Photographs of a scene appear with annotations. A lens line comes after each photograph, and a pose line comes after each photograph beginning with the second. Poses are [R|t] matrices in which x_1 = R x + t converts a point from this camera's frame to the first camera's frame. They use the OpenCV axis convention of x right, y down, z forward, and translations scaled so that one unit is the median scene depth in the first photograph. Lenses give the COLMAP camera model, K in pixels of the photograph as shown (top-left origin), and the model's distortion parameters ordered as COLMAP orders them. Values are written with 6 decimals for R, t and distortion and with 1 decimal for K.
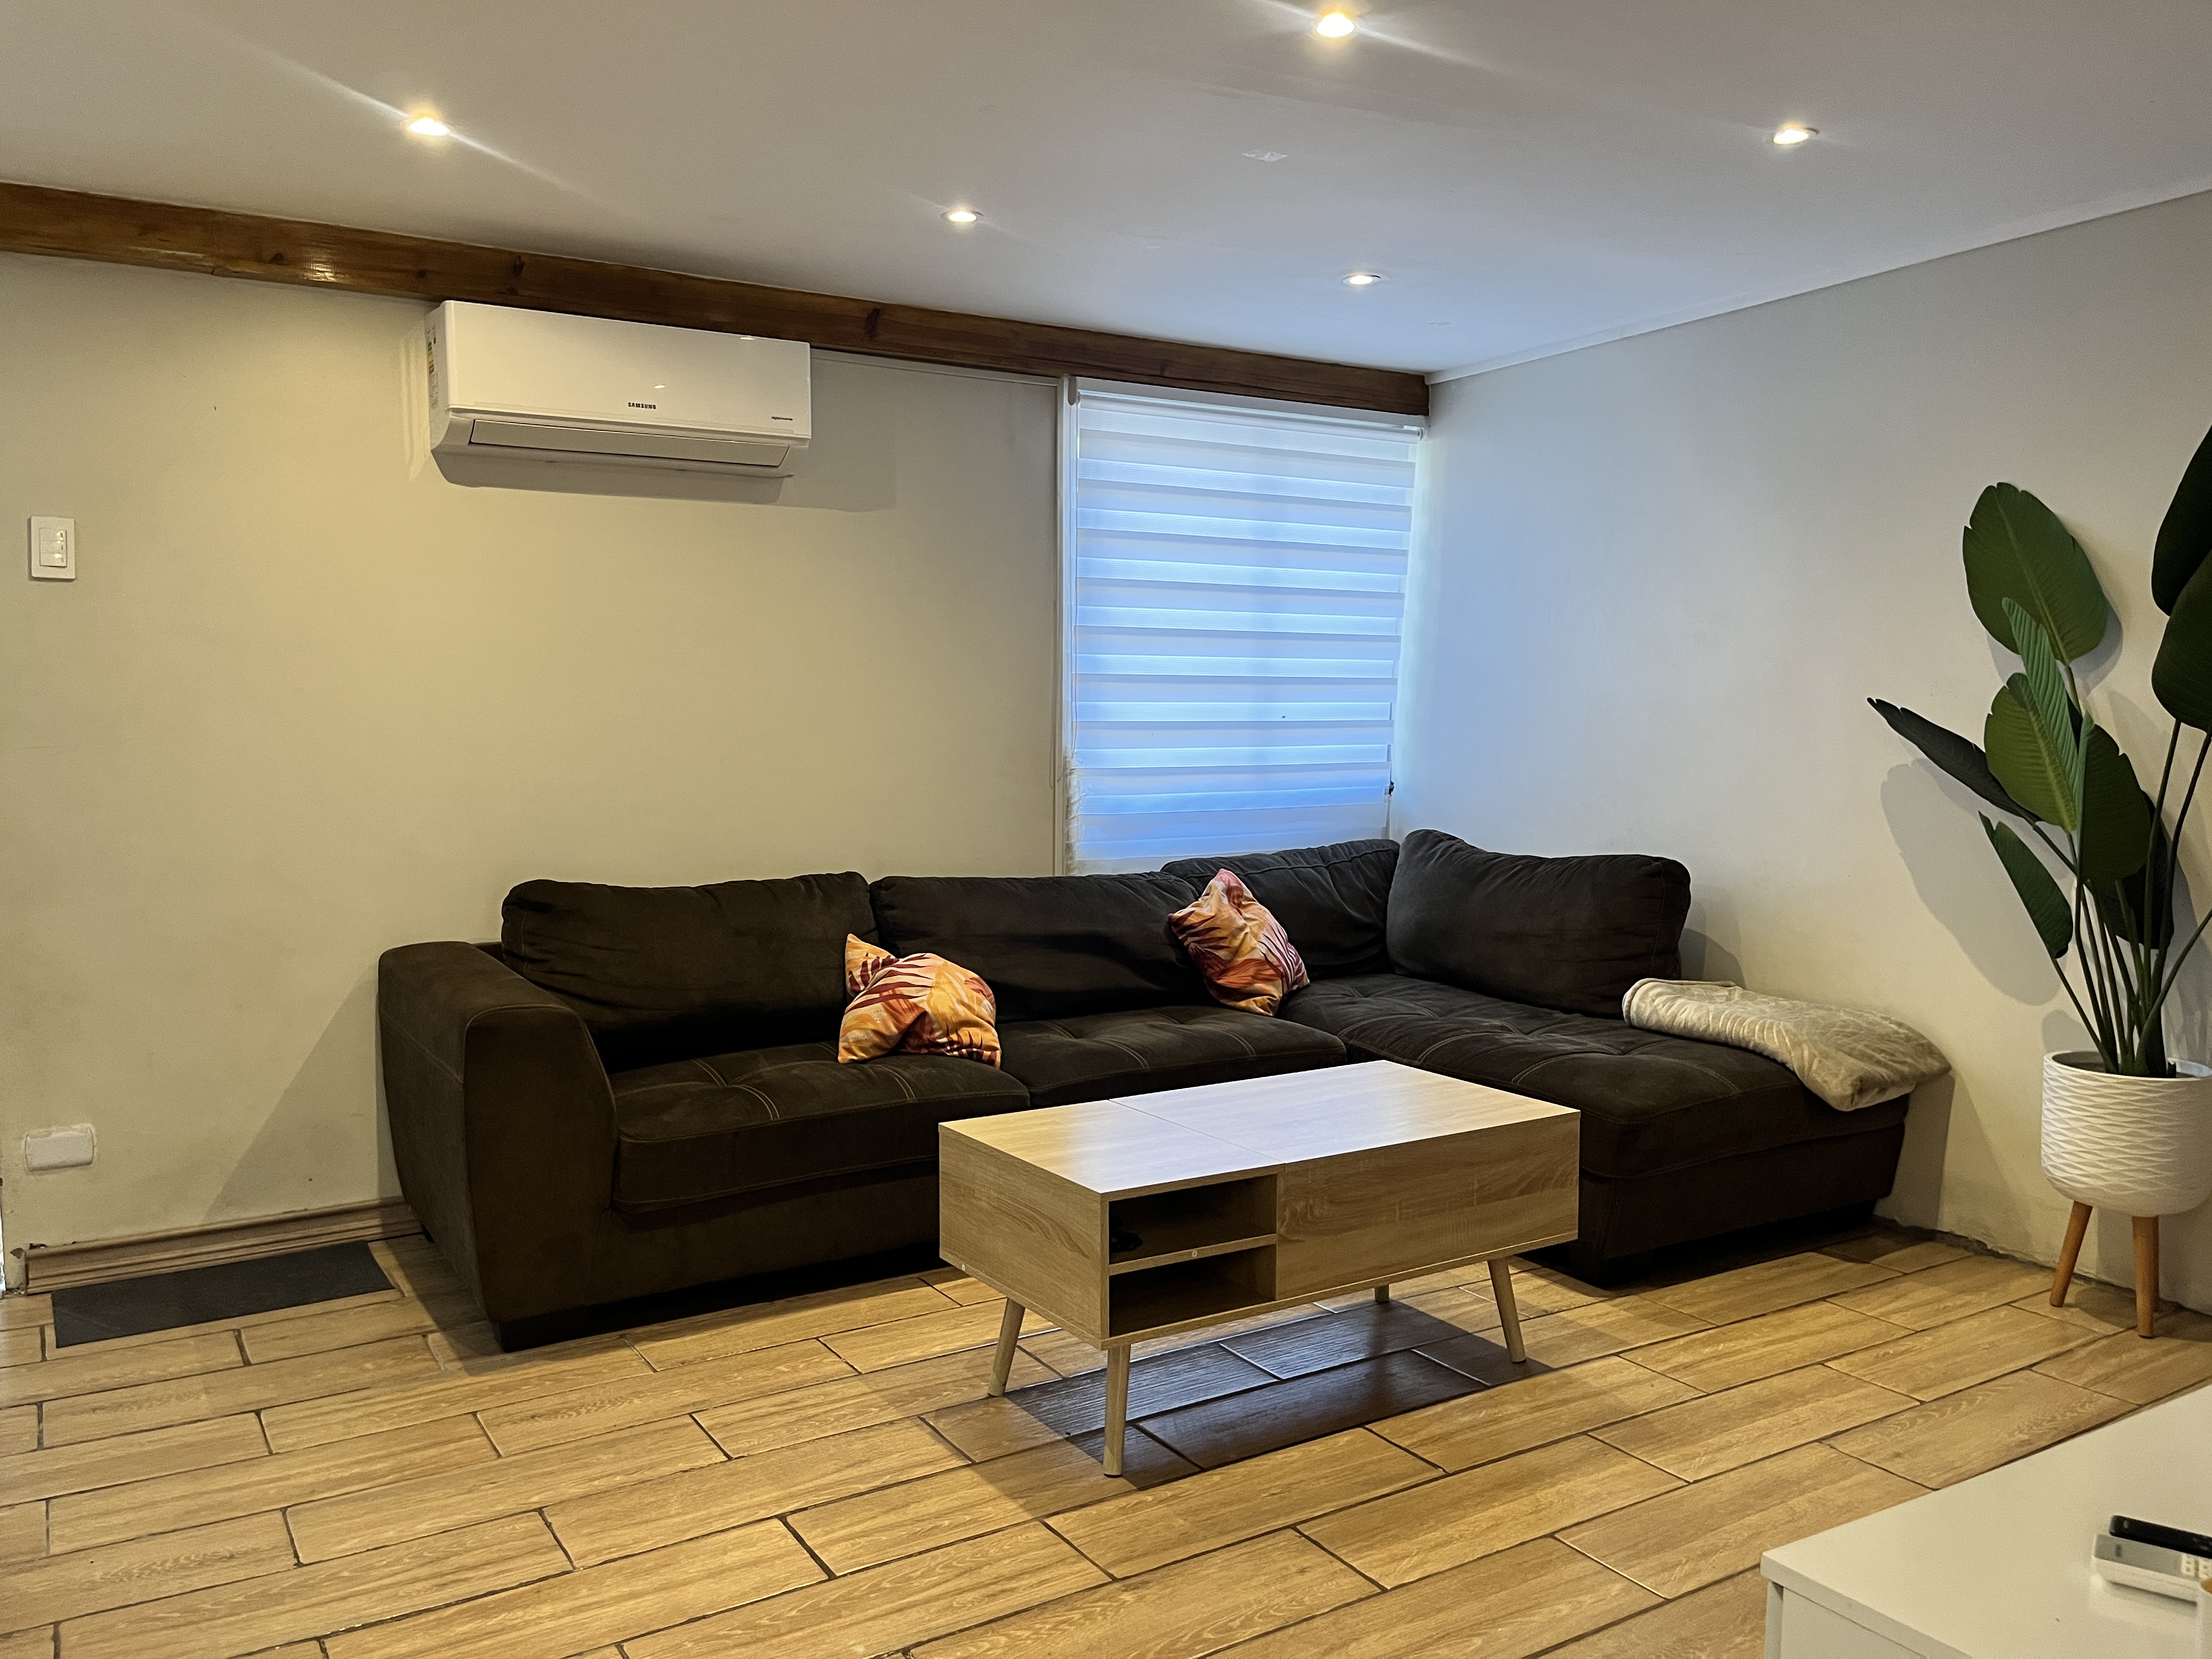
lens RADIAL K [[1678.1, 0, 1102.0], [0, 1678.1, 827.8], [0, 0, 1]] dist [0.063836, -0.088859]
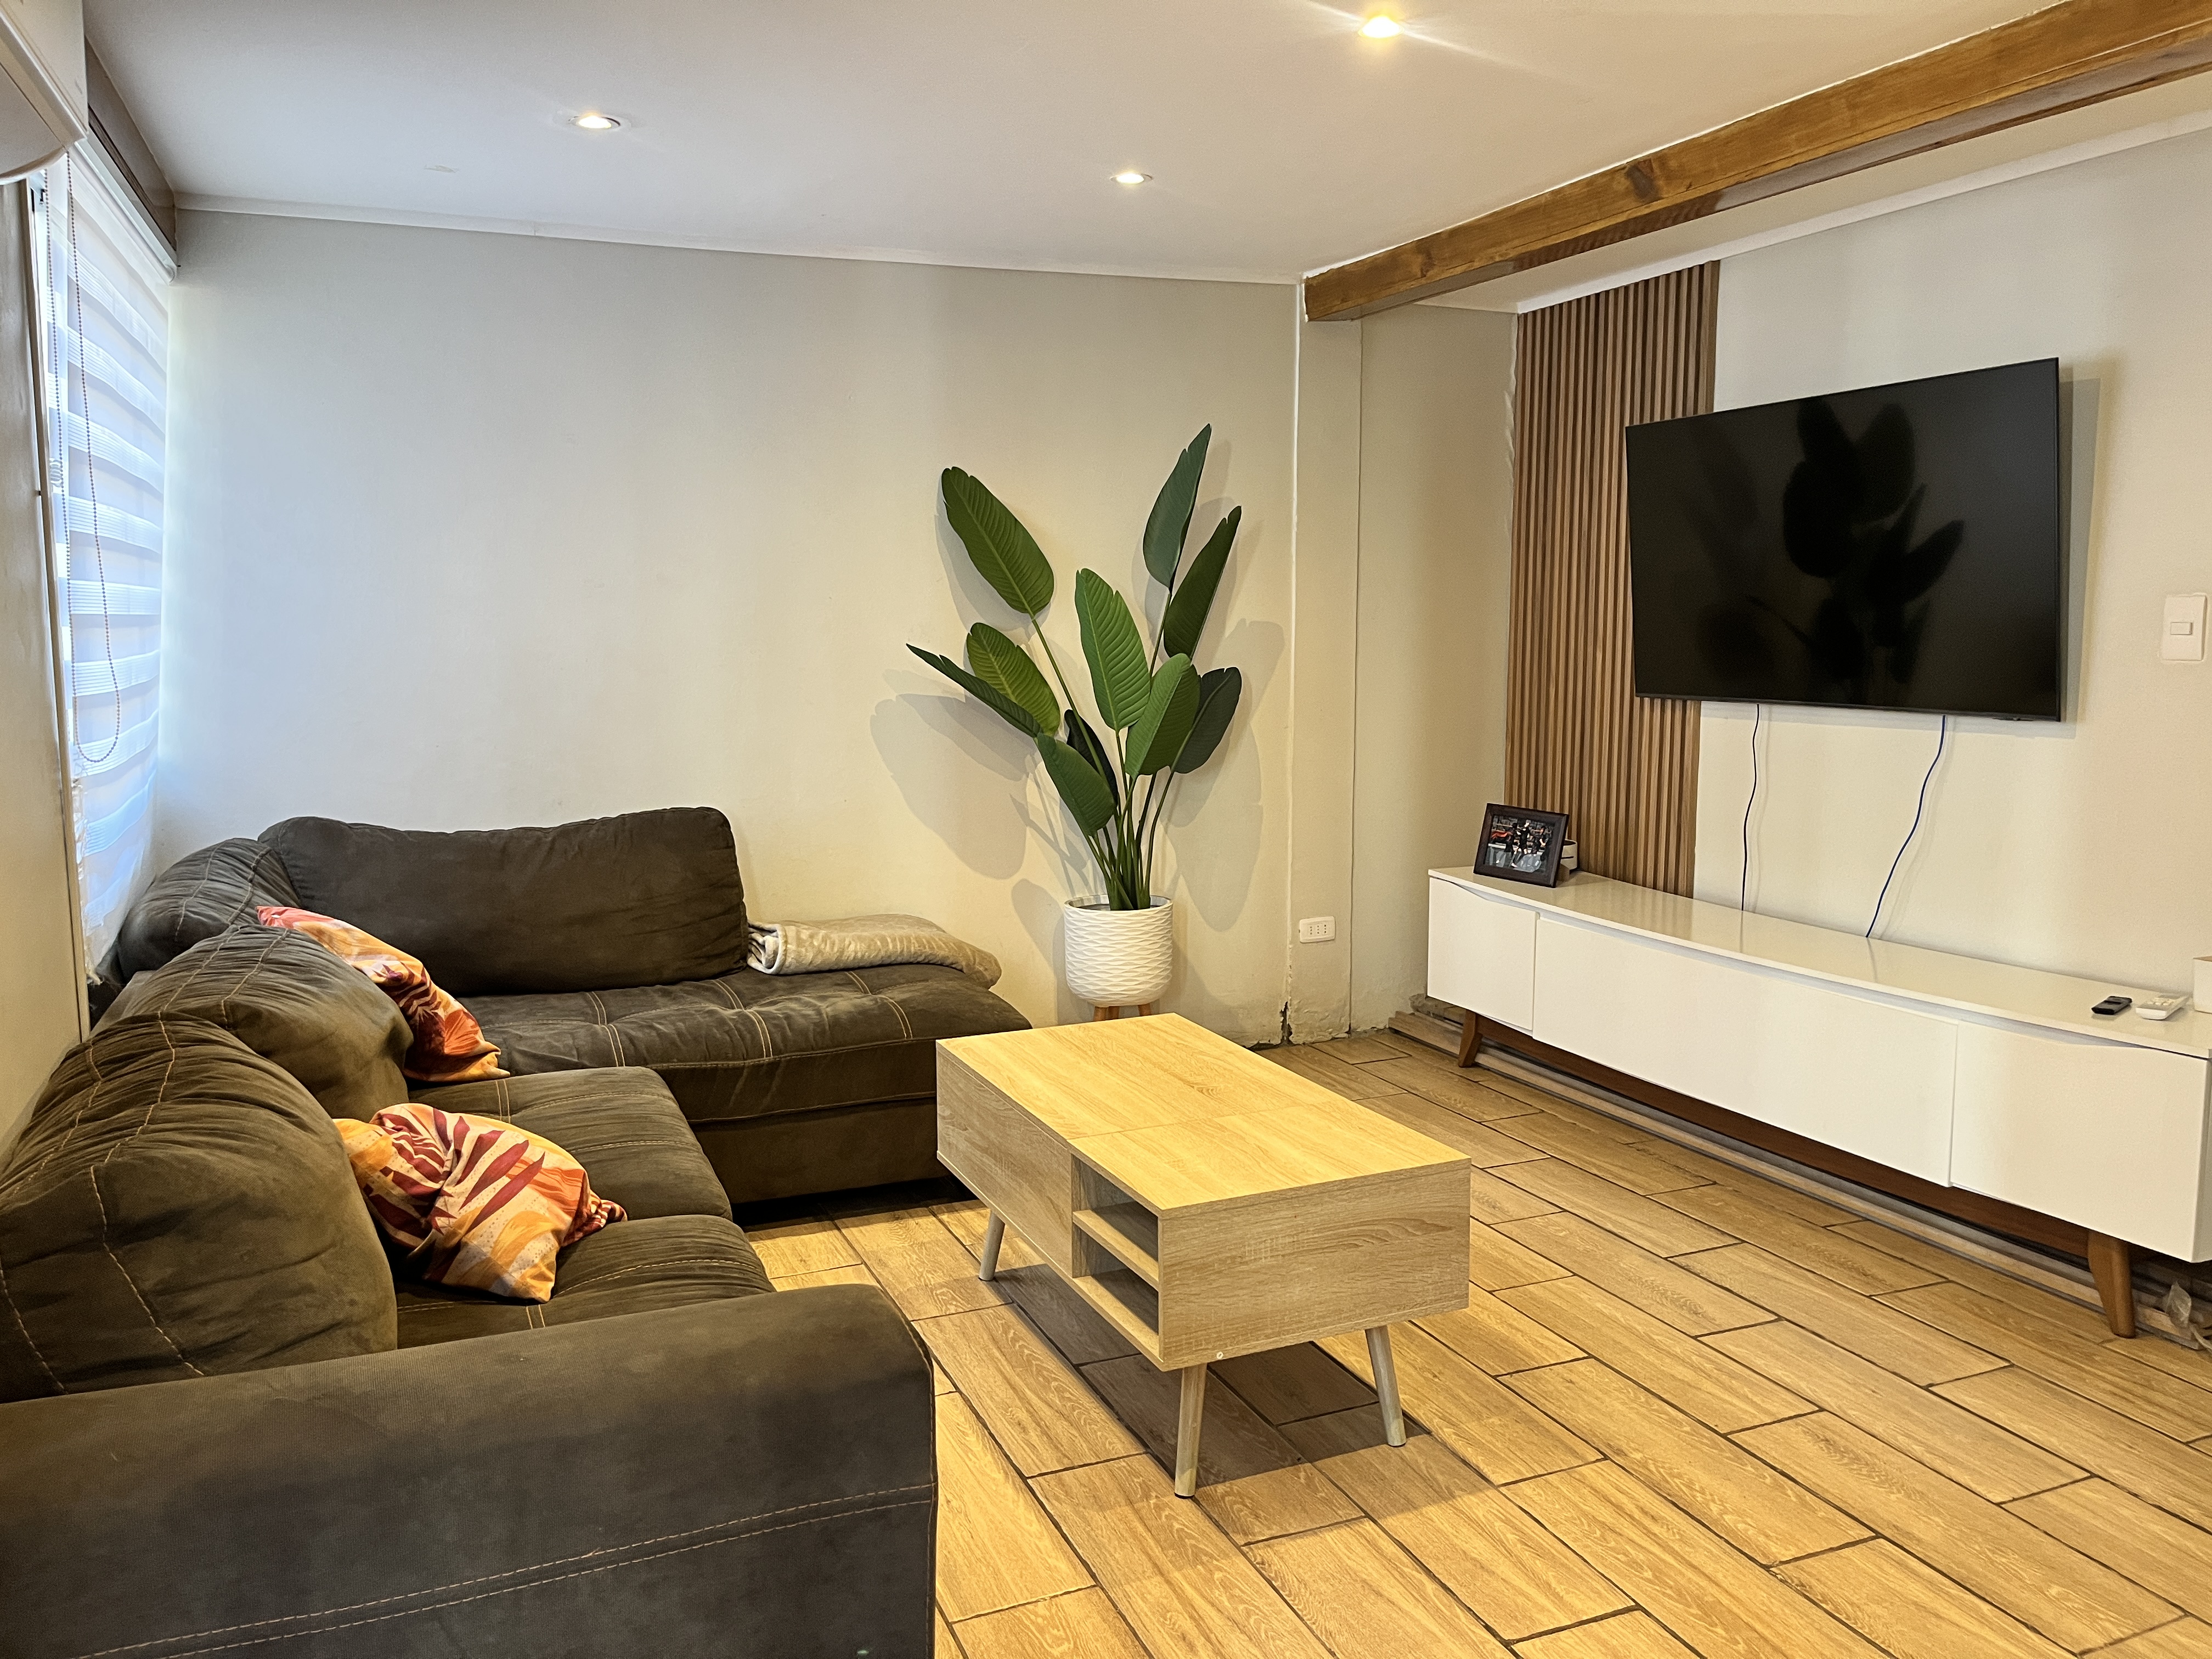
lens RADIAL K [[1678.1, 0, 1104.1], [0, 1678.1, 842.9], [0, 0, 1]] dist [0.063836, -0.088859]
pose [[0.149863, -0.133570, 0.979643, -0.840940], [0.070529, 0.989753, 0.124159, -0.094393], [-0.986188, 0.050487, 0.157748, 0.875407]]
